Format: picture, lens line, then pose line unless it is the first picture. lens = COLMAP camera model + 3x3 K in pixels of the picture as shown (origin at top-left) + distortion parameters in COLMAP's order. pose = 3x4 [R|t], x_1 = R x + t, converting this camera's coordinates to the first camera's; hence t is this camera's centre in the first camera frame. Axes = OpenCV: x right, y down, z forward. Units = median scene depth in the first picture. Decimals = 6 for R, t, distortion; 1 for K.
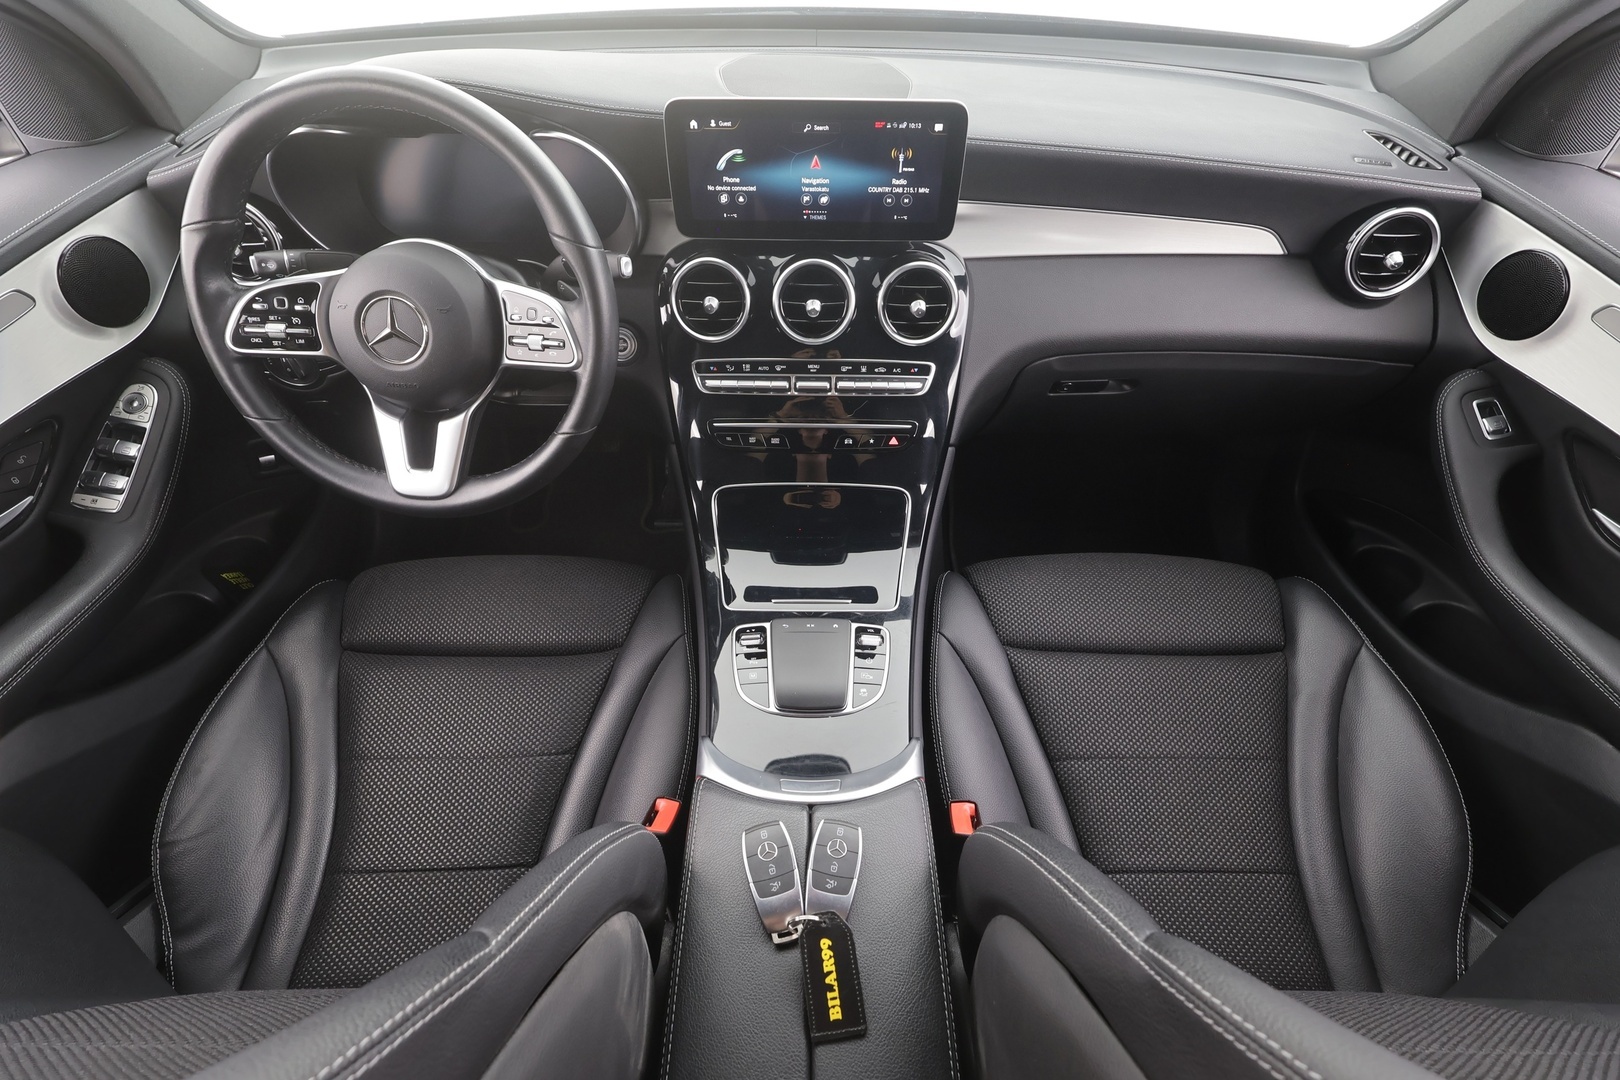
lens RADIAL K [[742.2, 0, 796.5], [0, 742.2, 536.2], [0, 0, 1]] dist [-0.003714, 0.000565]
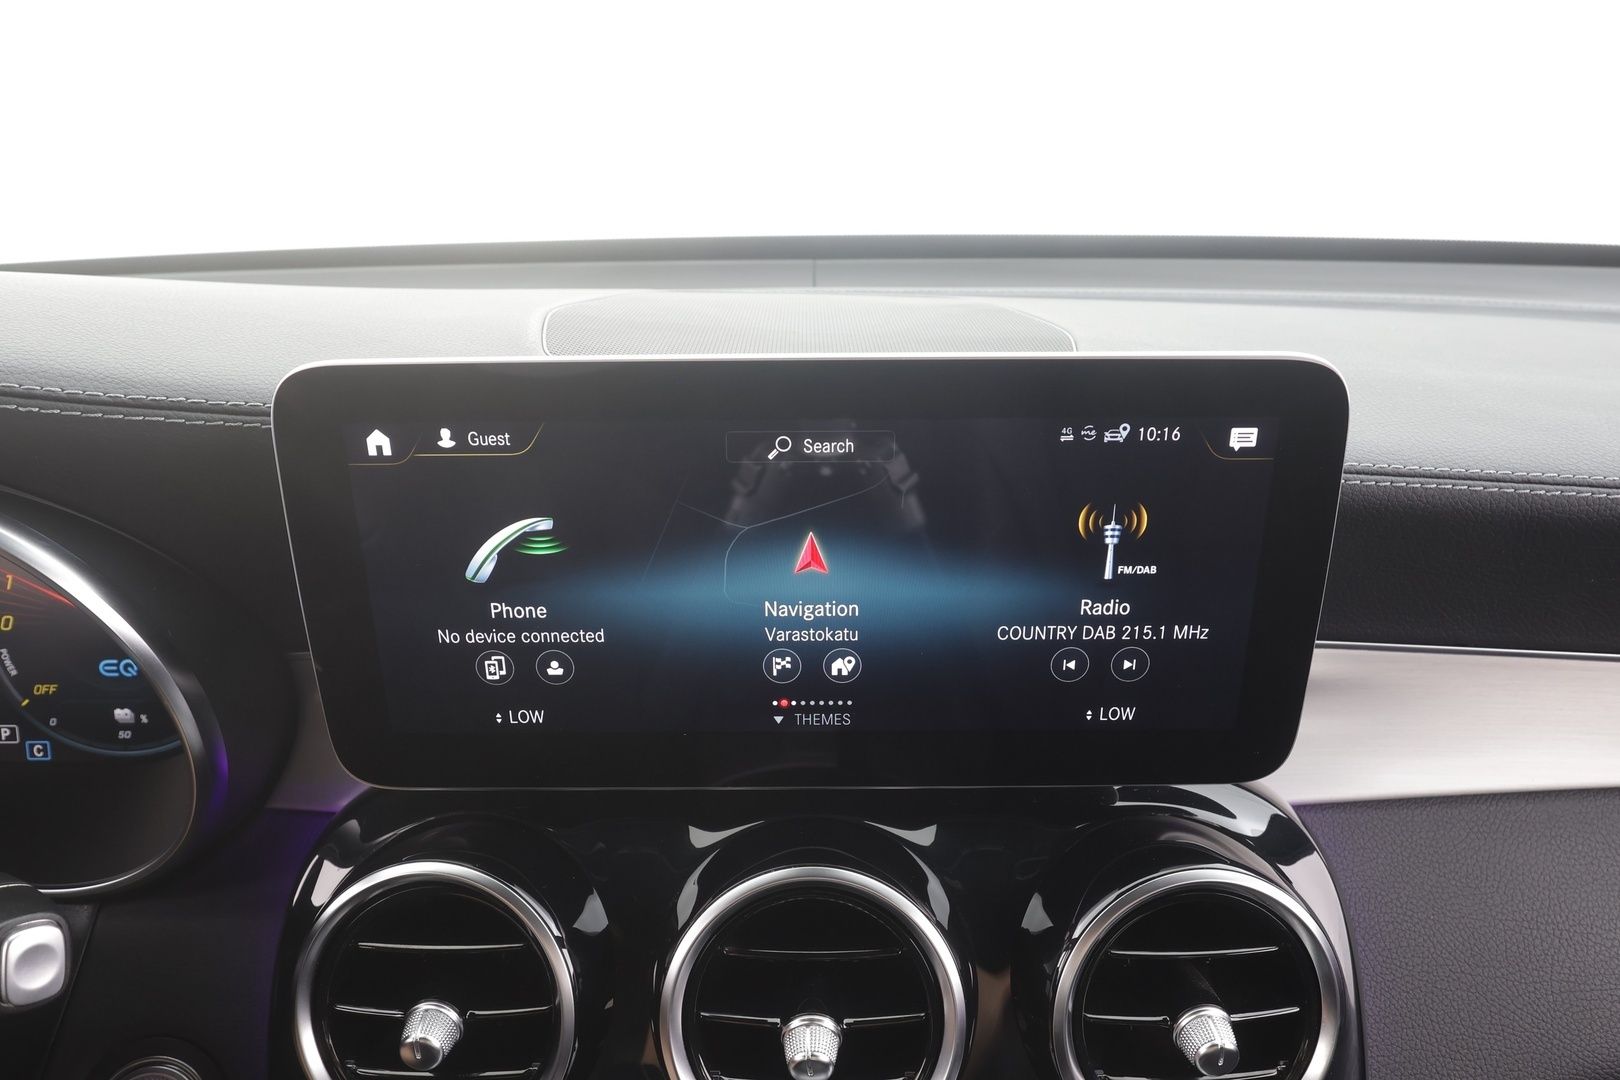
lens RADIAL K [[1068.8, 0, 808.5], [0, 1068.8, 539.4], [0, 0, 1]] dist [0.009507, 0.001038]
pose [[0.999656, -0.018633, 0.018451, 0.017251], [0.024516, 0.913799, -0.405427, -0.335091], [-0.009306, 0.405740, 0.913941, 0.608989]]
